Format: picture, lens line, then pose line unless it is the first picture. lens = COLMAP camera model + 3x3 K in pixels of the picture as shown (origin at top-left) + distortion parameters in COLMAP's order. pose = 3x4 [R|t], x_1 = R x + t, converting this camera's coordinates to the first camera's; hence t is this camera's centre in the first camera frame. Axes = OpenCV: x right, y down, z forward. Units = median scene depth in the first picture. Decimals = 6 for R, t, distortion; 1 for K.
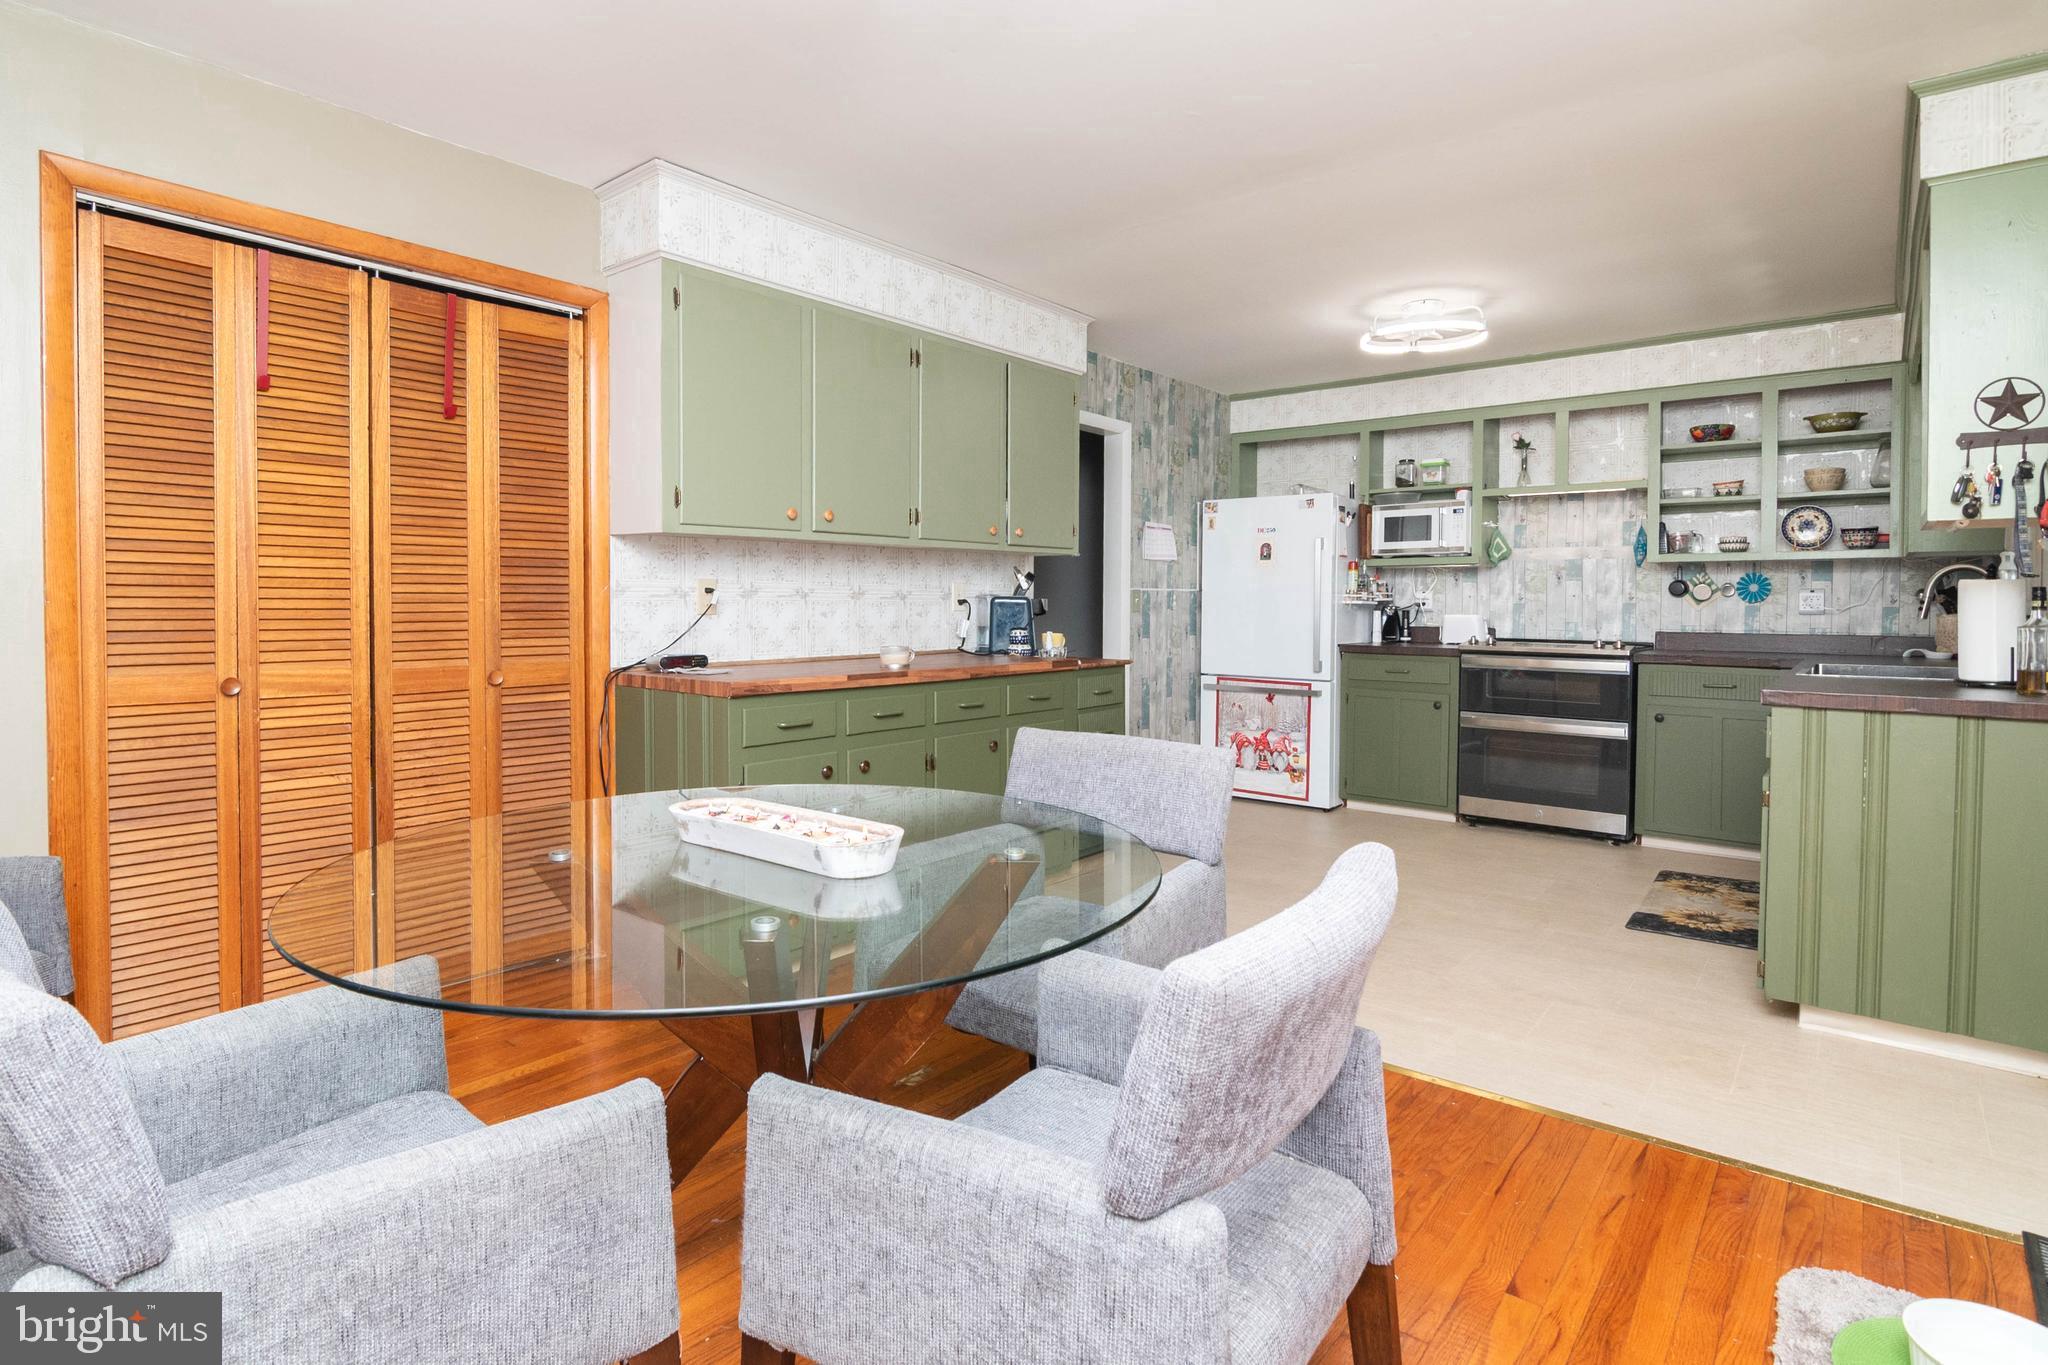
lens RADIAL K [[1044.3, 0, 1025.1], [0, 1044.3, 632.9], [0, 0, 1]] dist [0.000463, 0.000016]
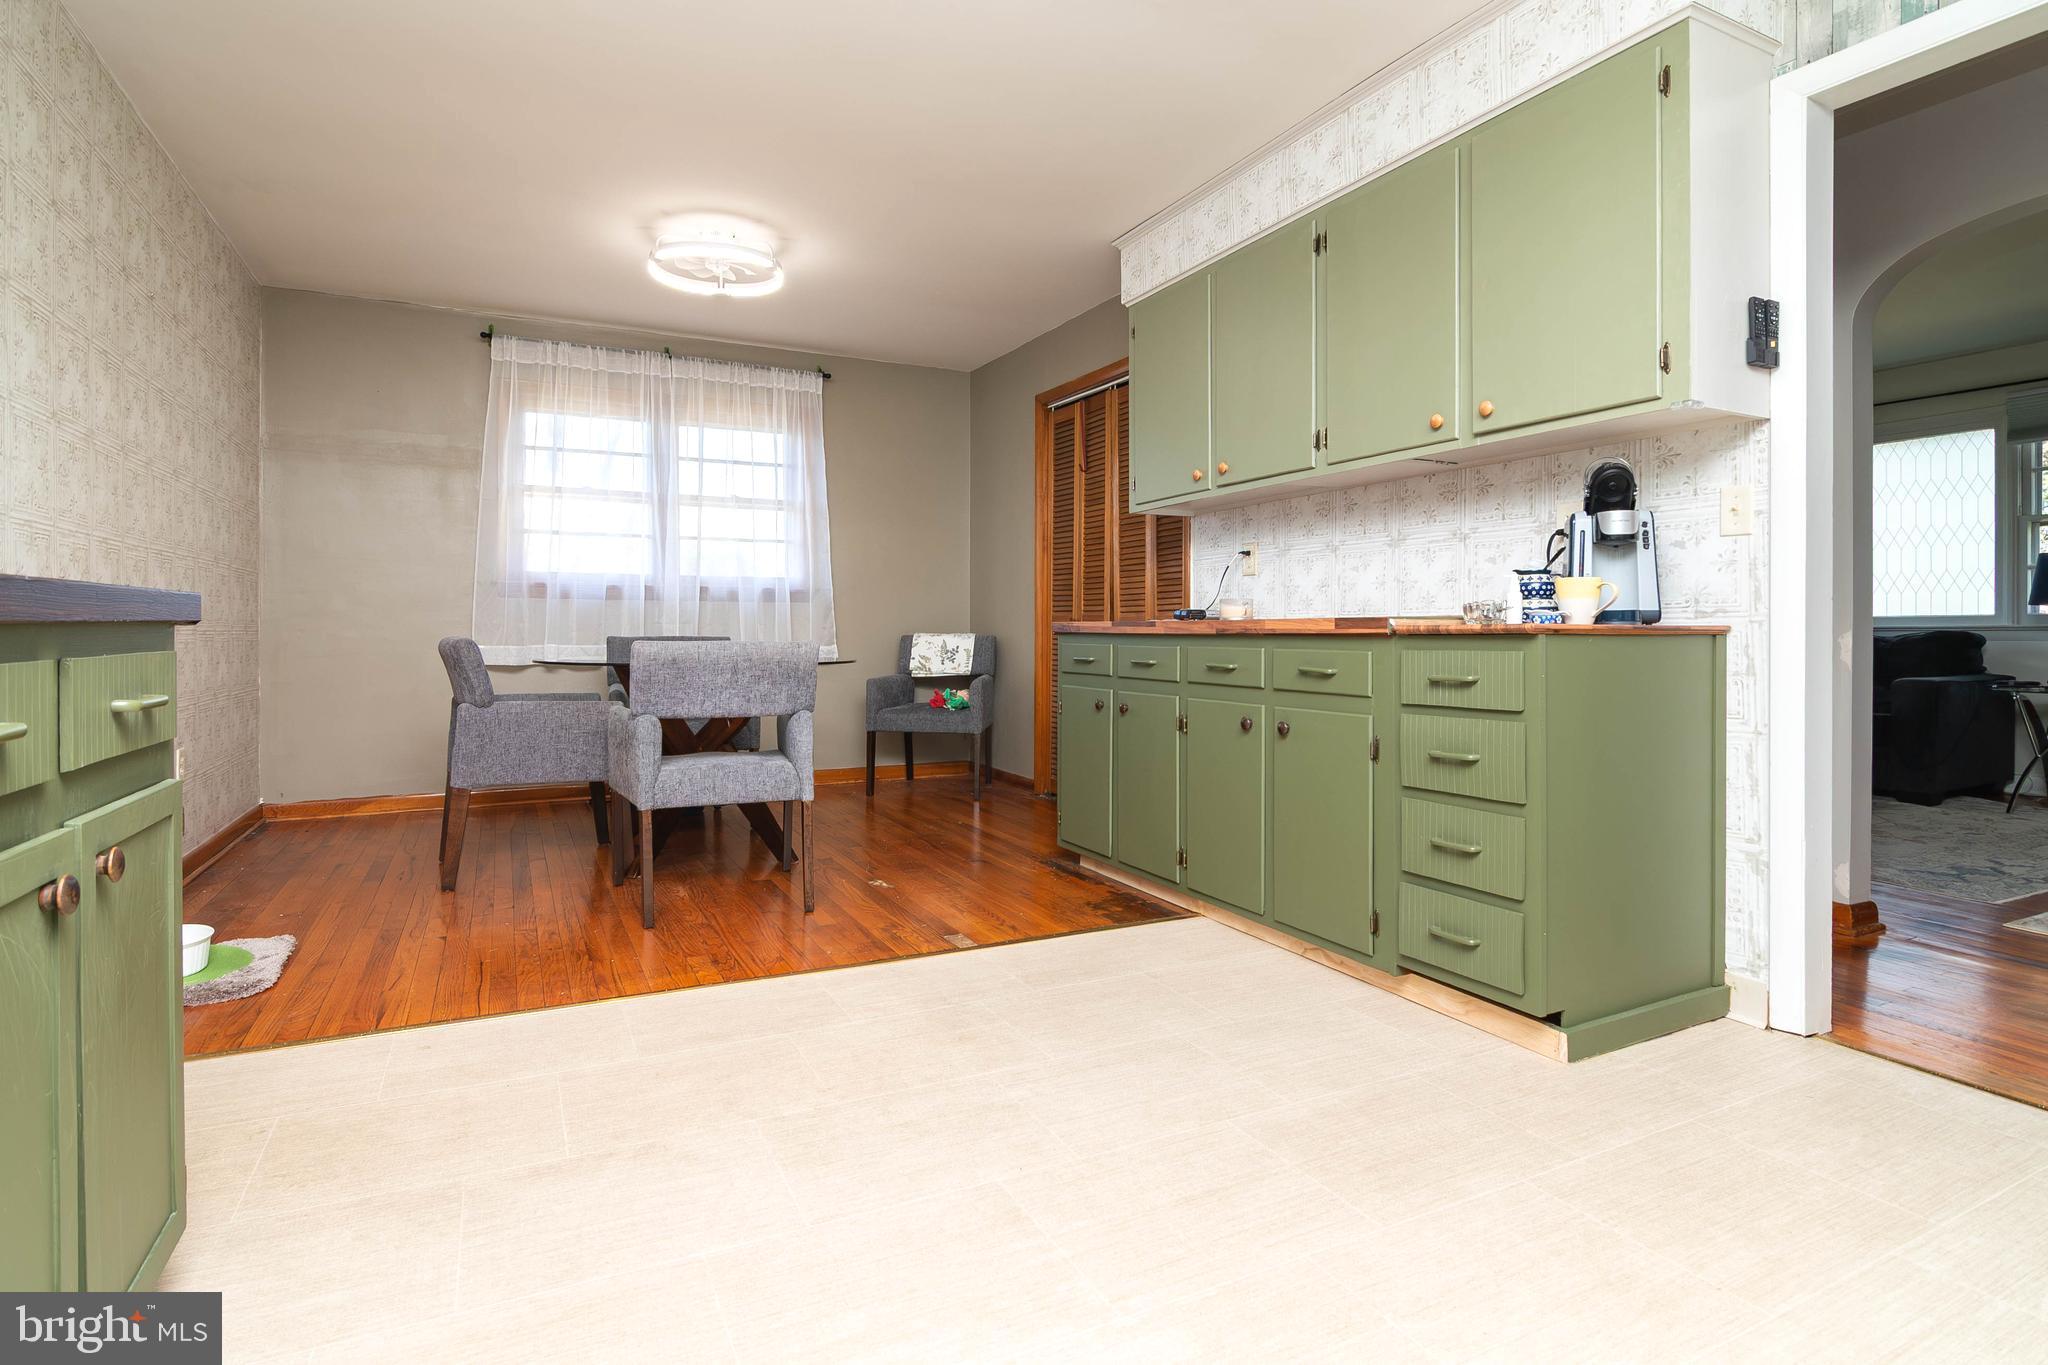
lens RADIAL K [[1044.3, 0, 1025.1], [0, 1044.3, 632.9], [0, 0, 1]] dist [0.000463, 0.000016]
pose [[-0.412705, -0.004699, -0.910853, 0.768720], [-0.027839, 0.999585, 0.007457, 0.040144], [0.910439, 0.028434, -0.412664, 1.206067]]
